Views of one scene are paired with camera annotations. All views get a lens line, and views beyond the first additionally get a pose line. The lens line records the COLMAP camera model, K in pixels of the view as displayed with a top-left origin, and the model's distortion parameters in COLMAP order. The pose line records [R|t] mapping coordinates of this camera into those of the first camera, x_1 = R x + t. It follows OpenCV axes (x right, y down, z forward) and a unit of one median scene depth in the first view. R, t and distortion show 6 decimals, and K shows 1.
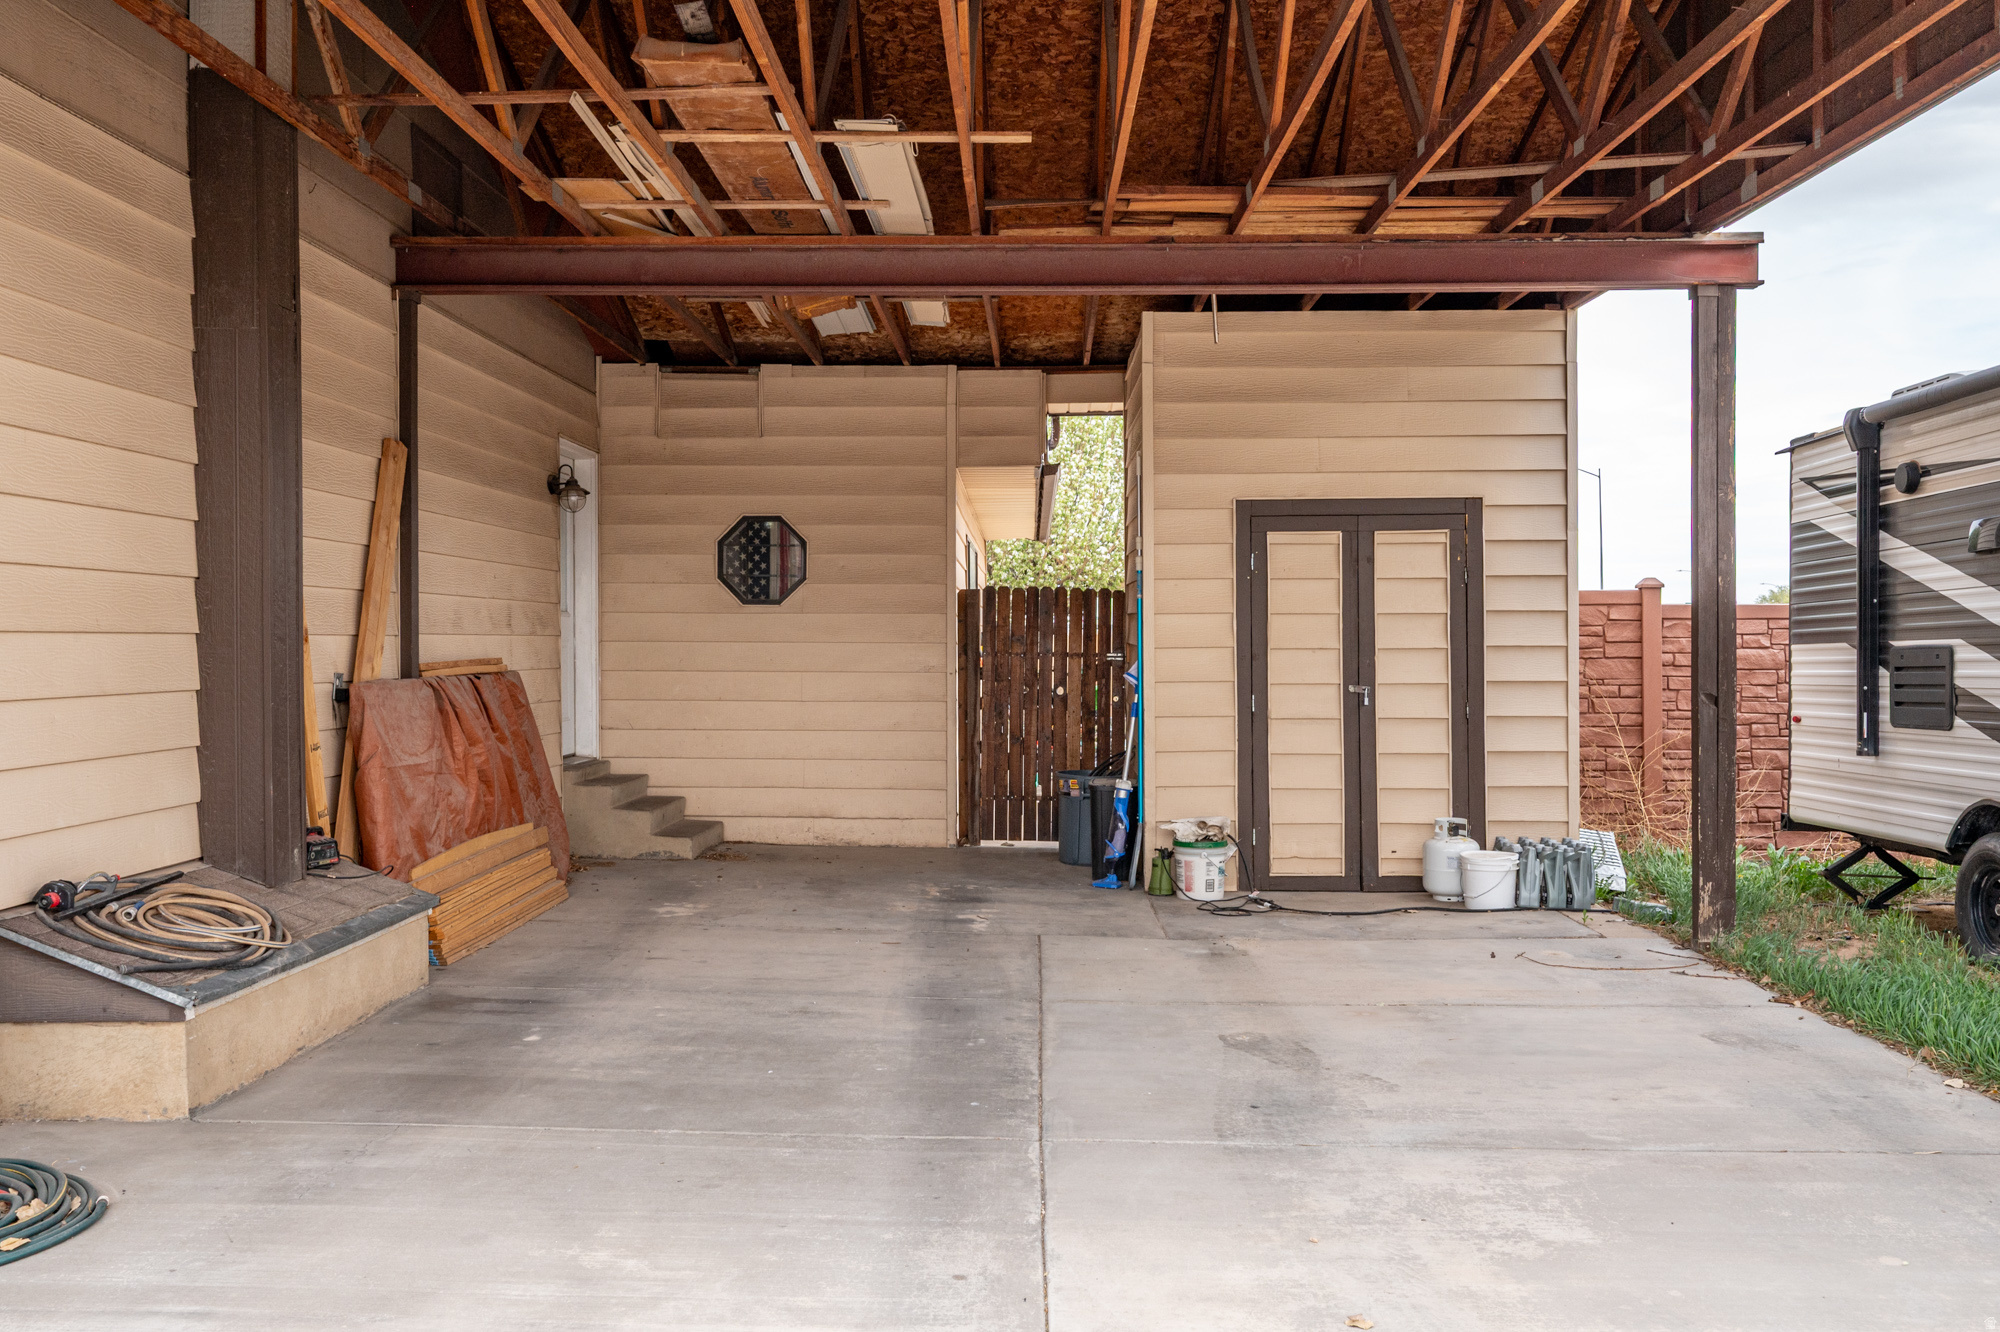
lens RADIAL K [[1587.7, 0, 998.6], [0, 1587.7, 654.3], [0, 0, 1]] dist [0.005535, 0.005323]
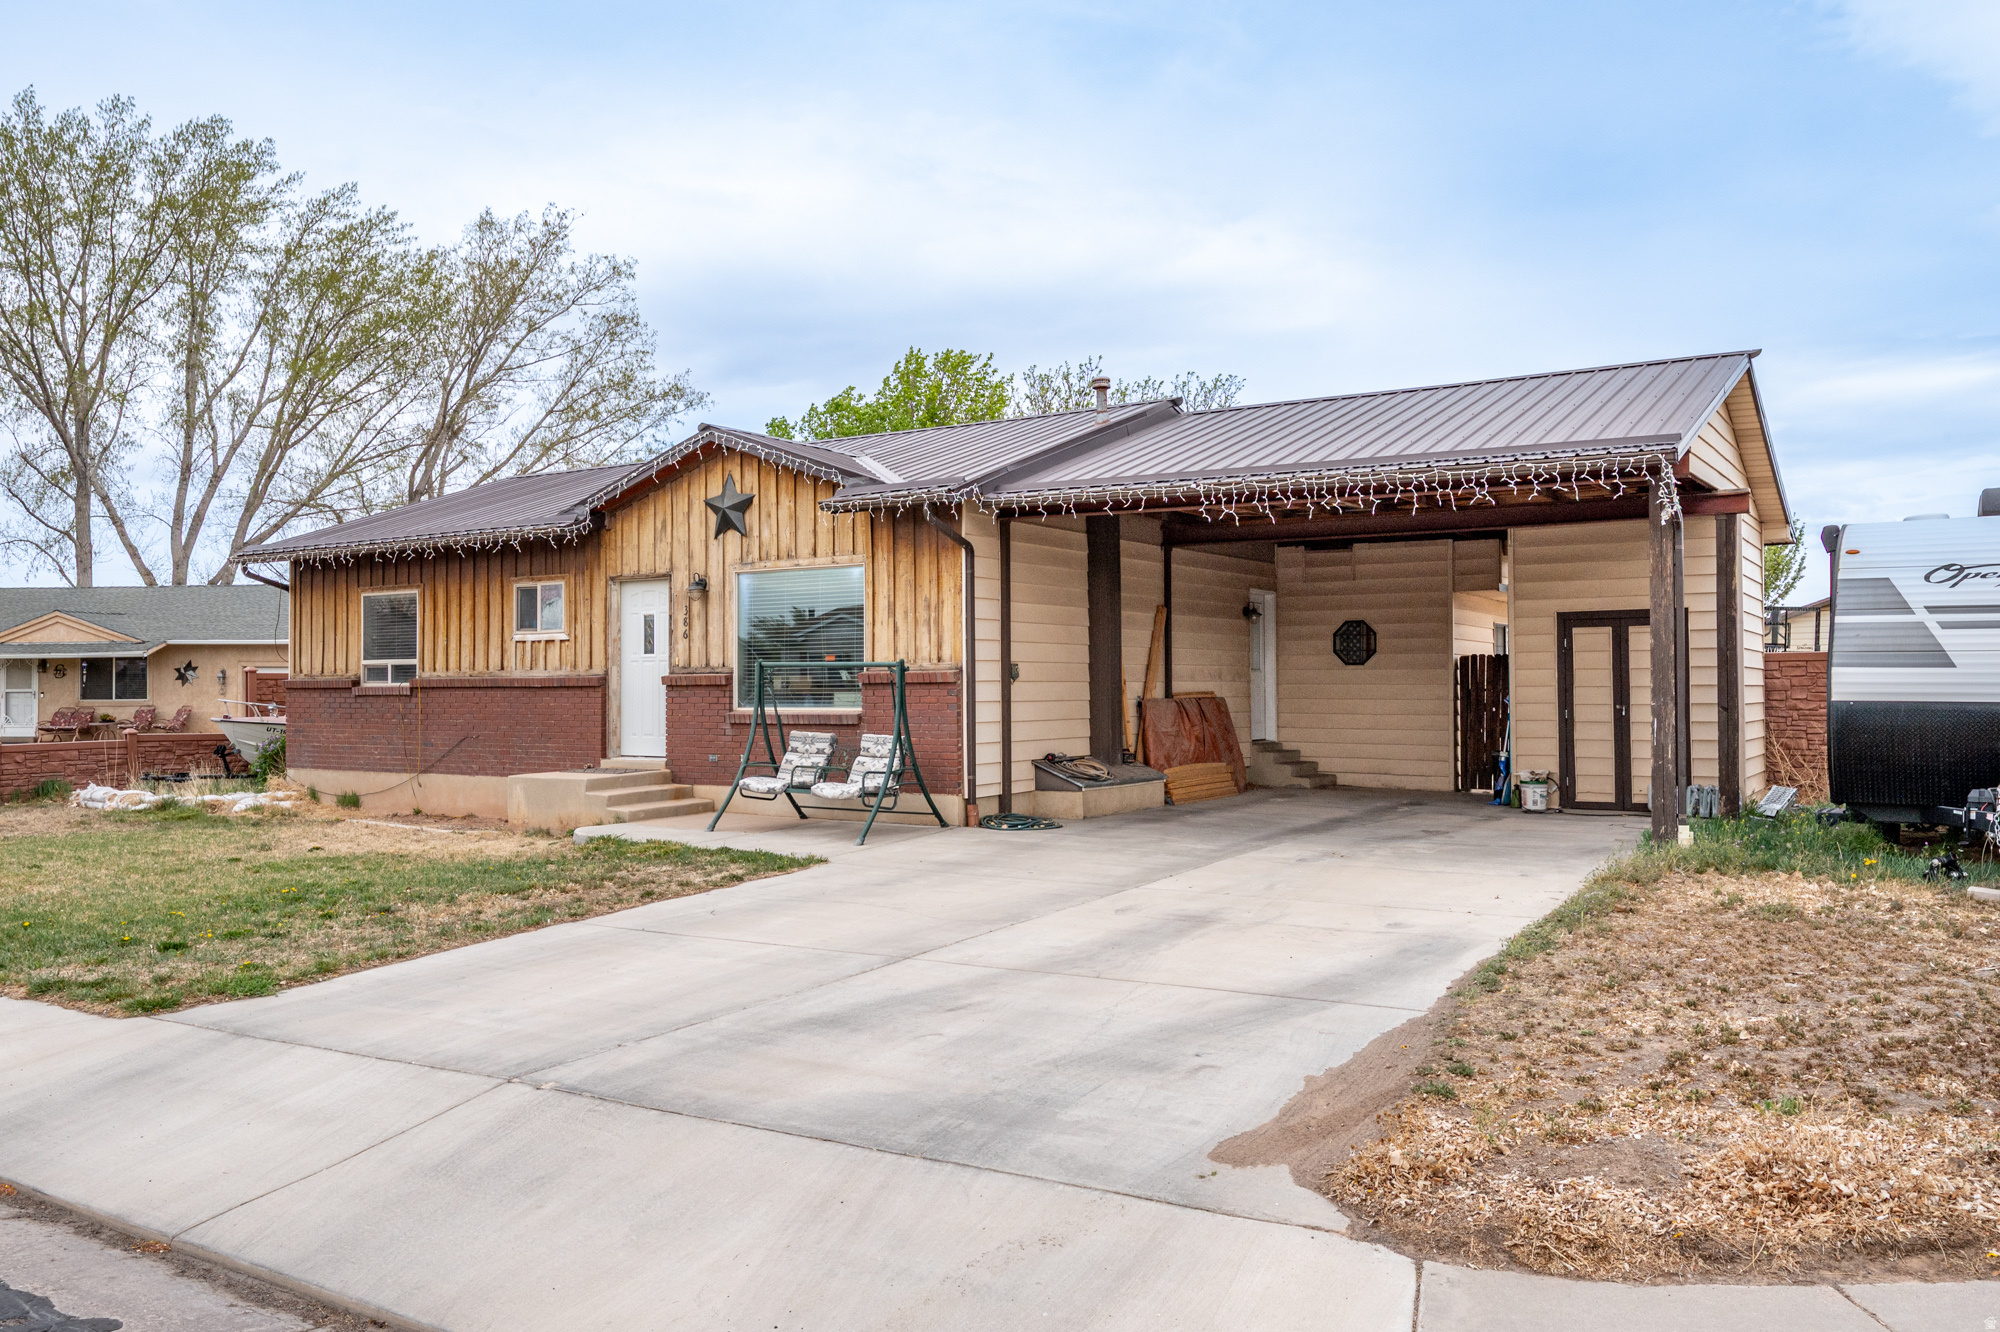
lens RADIAL K [[1587.7, 0, 1002.0], [0, 1587.7, 660.8], [0, 0, 1]] dist [0.005535, 0.005323]
pose [[0.849466, -0.011518, -0.527518, 0.612164], [-0.001362, 0.999711, -0.024020, 0.013170], [0.527642, 0.021123, 0.849204, -1.067985]]
